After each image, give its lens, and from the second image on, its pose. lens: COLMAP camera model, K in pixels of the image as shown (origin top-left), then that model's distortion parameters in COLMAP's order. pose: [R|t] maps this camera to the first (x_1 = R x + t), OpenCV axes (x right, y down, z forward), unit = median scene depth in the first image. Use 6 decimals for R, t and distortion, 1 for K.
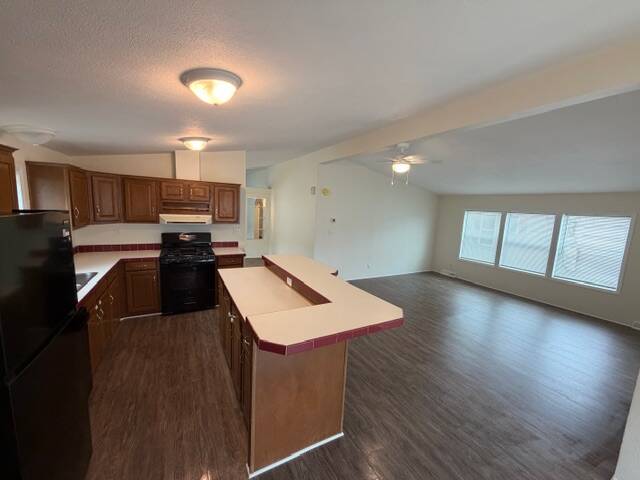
lens RADIAL K [[255.8, 0, 314.6], [0, 255.8, 240.6], [0, 0, 1]] dist [-0.002806, -0.000281]
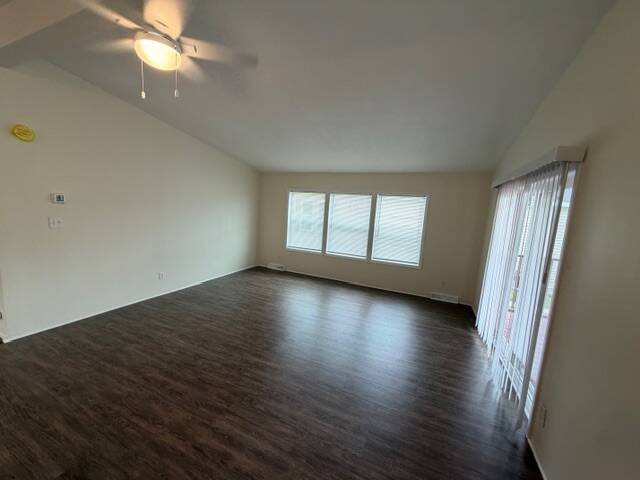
lens RADIAL K [[255.8, 0, 319.3], [0, 255.8, 236.7], [0, 0, 1]] dist [-0.002806, -0.000281]
pose [[0.789148, -0.072510, 0.609907, 0.164022], [0.058224, 0.997367, 0.043239, 0.002312], [-0.611437, 0.001389, 0.791292, 0.313756]]
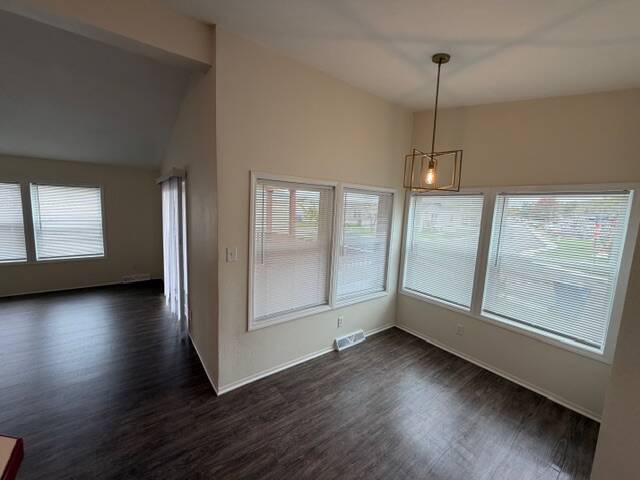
lens RADIAL K [[255.8, 0, 321.6], [0, 255.8, 235.6], [0, 0, 1]] dist [-0.002806, -0.000281]
pose [[-0.157042, -0.163083, 0.974034, -0.008180], [0.086163, 0.980248, 0.178016, -0.001883], [-0.983826, 0.111881, -0.139889, 0.175476]]
